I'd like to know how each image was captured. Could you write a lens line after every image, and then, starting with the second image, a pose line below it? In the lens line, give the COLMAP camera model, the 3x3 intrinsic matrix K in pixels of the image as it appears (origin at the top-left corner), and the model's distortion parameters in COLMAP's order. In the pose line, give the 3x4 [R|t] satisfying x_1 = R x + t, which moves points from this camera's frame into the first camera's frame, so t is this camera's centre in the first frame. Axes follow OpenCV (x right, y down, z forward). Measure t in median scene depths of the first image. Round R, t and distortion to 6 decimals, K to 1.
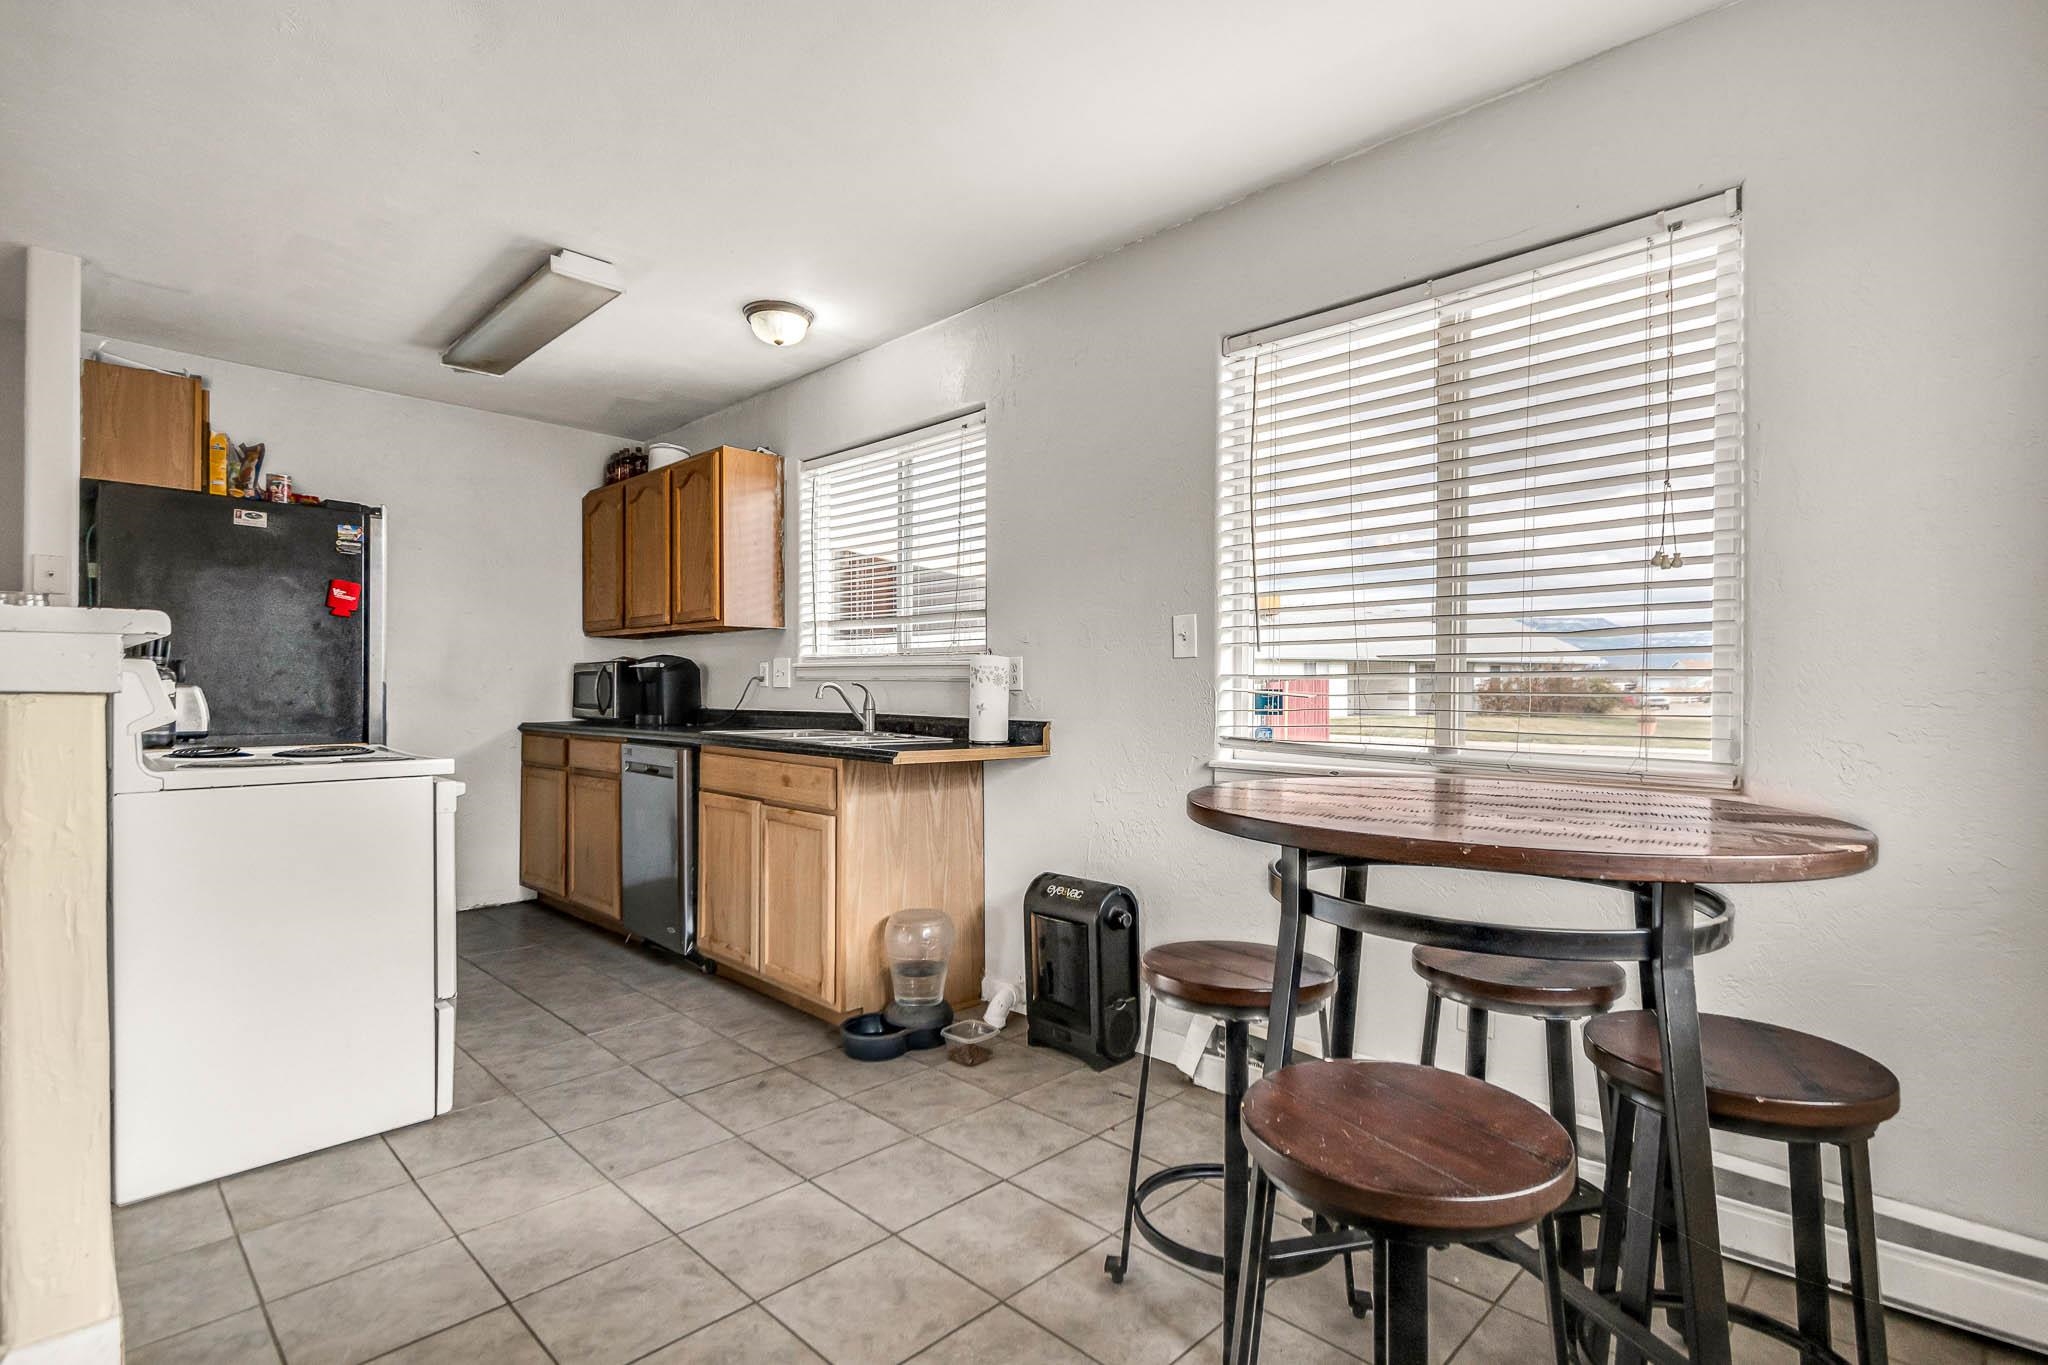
lens RADIAL K [[977.6, 0, 1018.3], [0, 977.6, 699.9], [0, 0, 1]] dist [-0.001009, -0.001104]
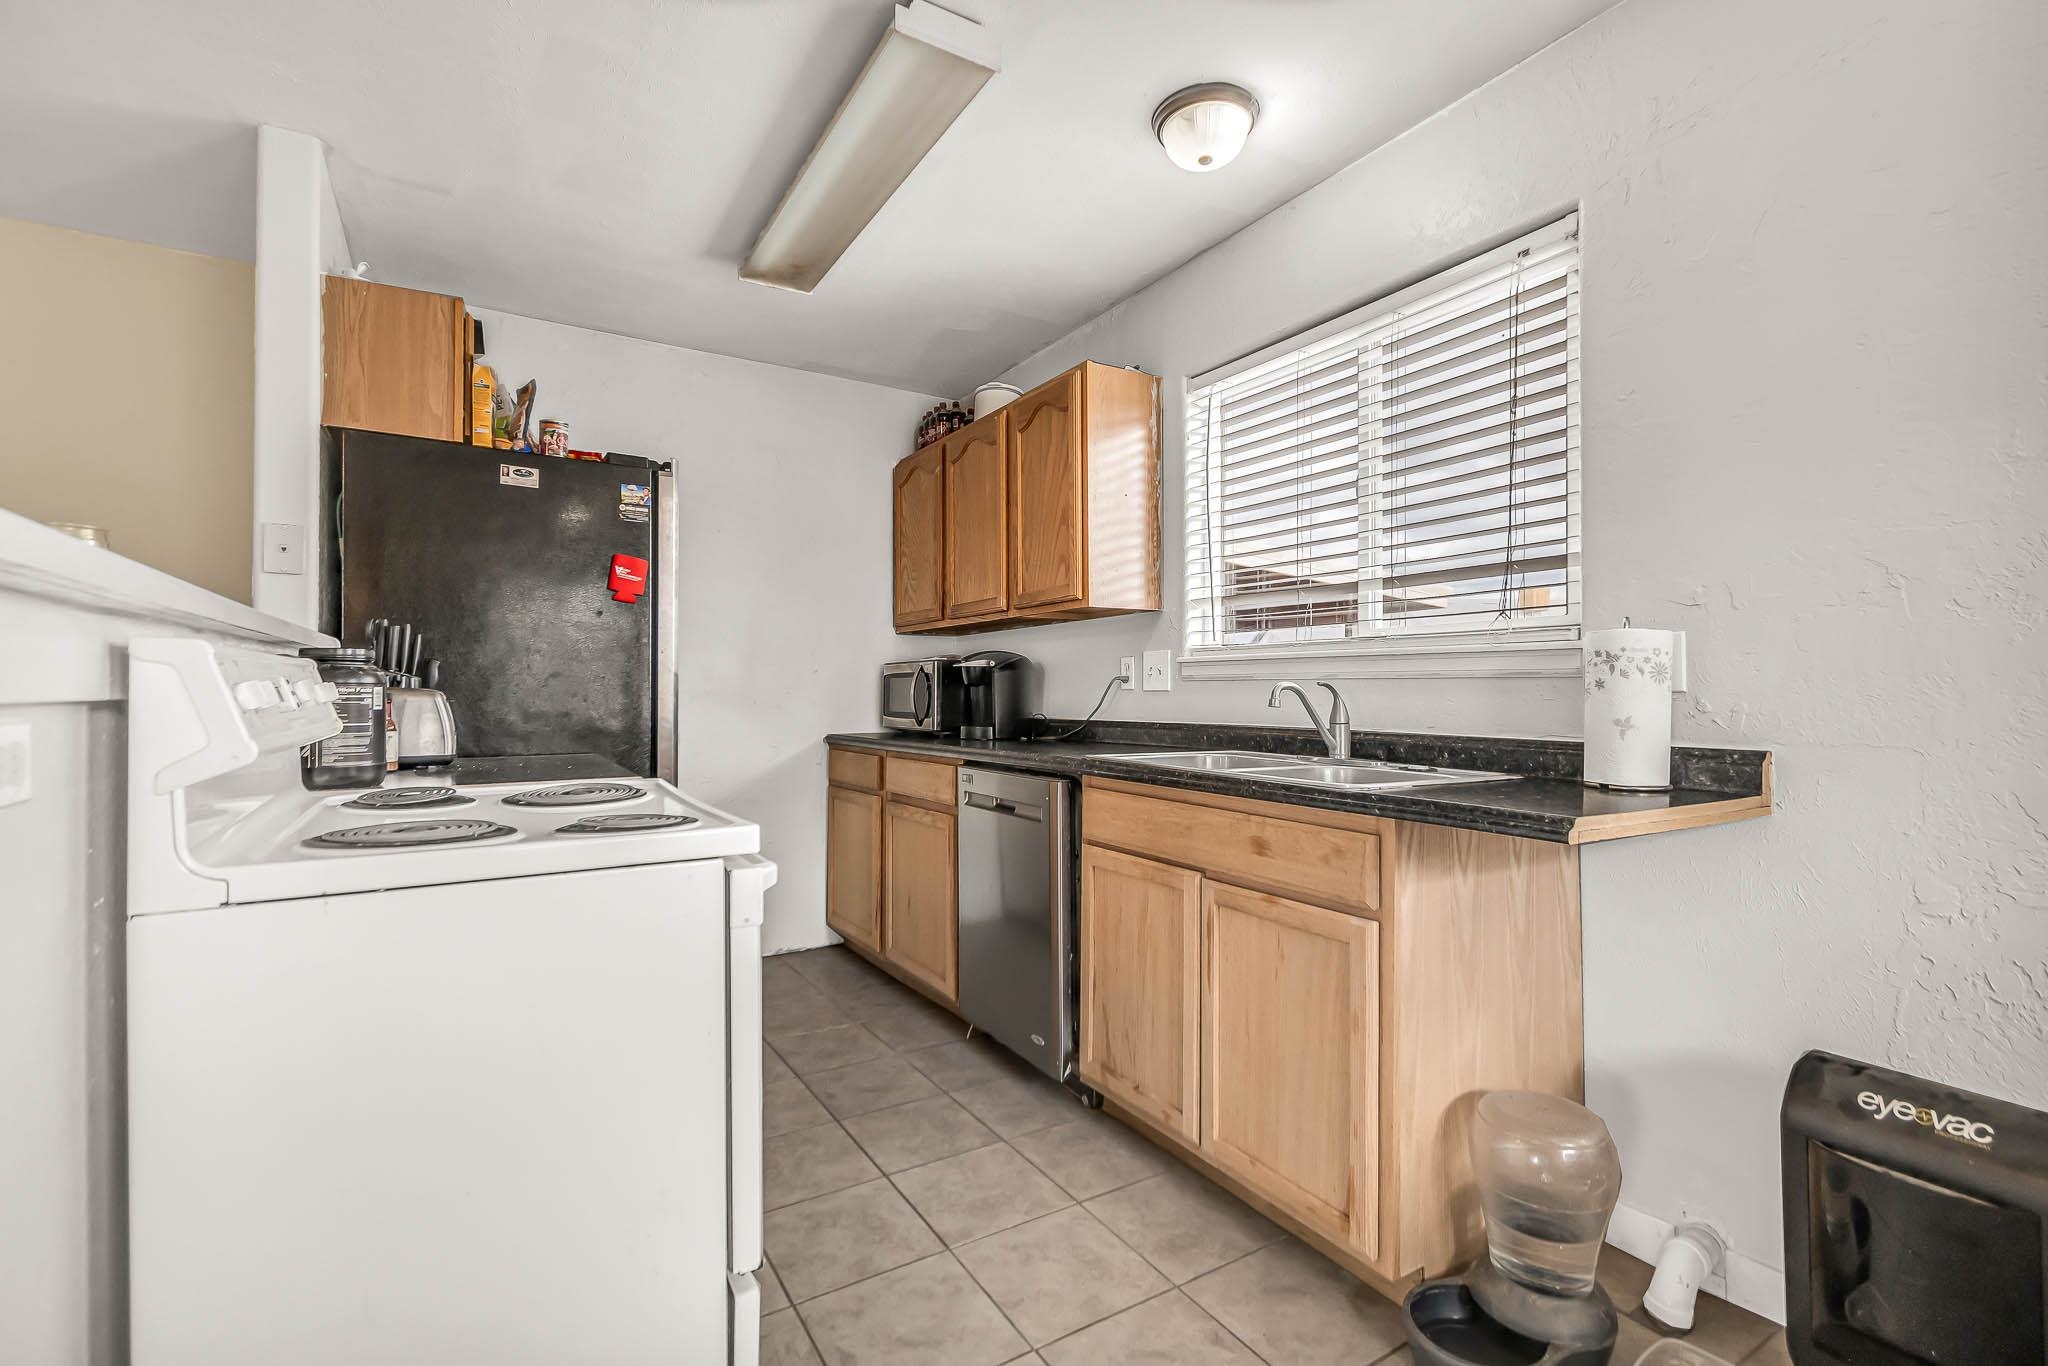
lens RADIAL K [[902.4, 0, 1009.6], [0, 902.4, 696.9], [0, 0, 1]] dist [-0.000238, -0.000025]
pose [[0.969539, -0.004909, -0.244887, -0.219237], [0.003281, 0.999970, -0.007053, -0.004353], [0.244914, 0.006035, 0.969526, 0.375312]]
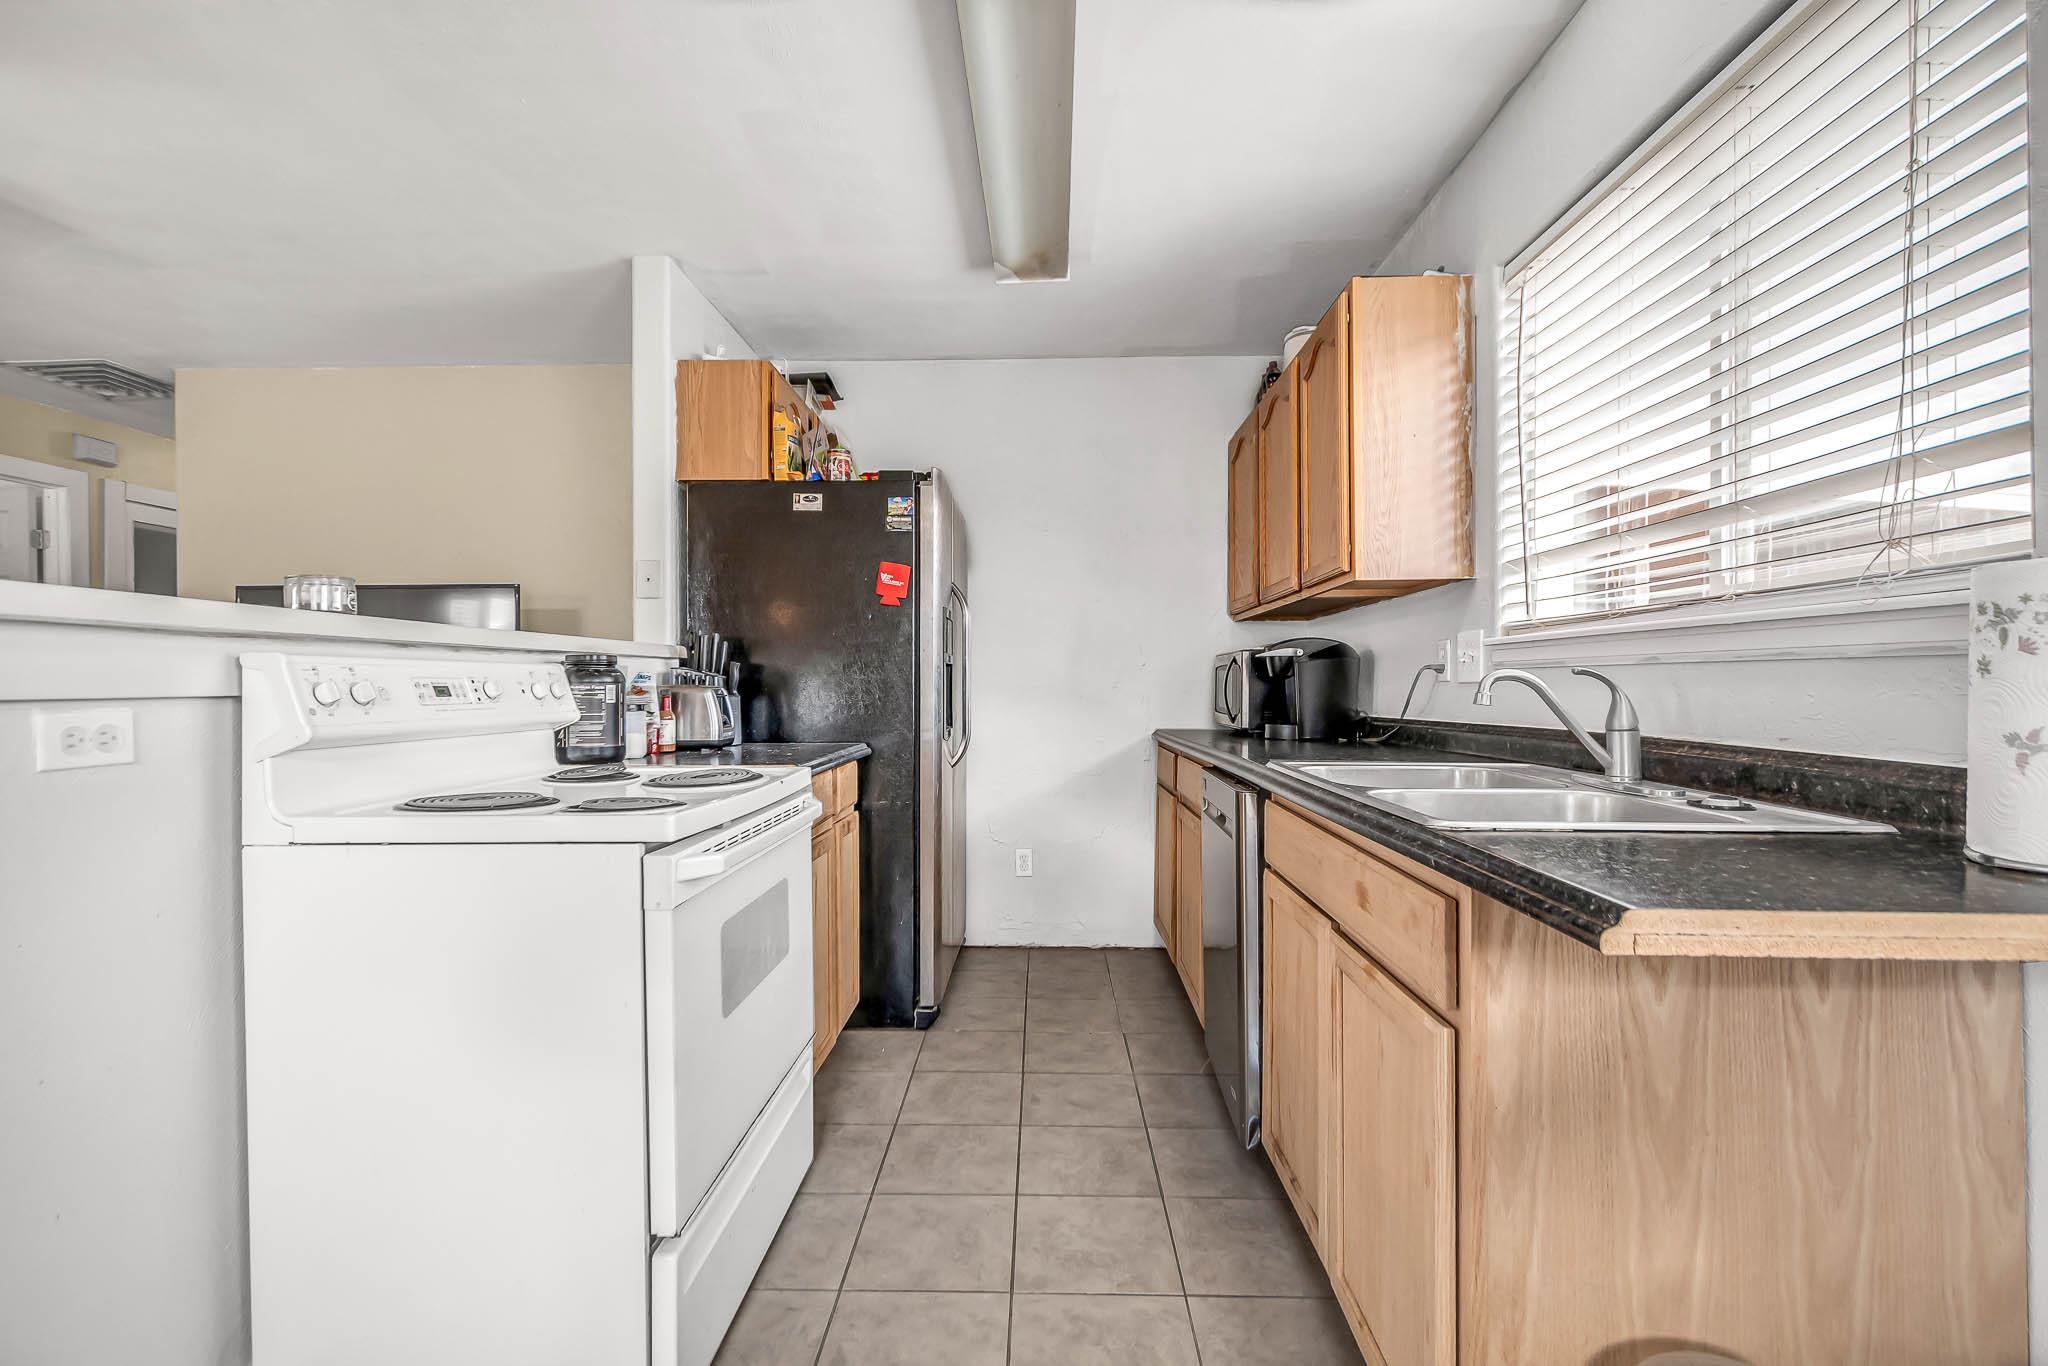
lens RADIAL K [[906.0, 0, 1020.4], [0, 906.0, 695.3], [0, 0, 1]] dist [0.013752, -0.007048]
pose [[0.681843, -0.003015, -0.731492, -0.039155], [0.001331, 0.999995, -0.002882, -0.004887], [0.731497, 0.000991, 0.681844, 0.535069]]
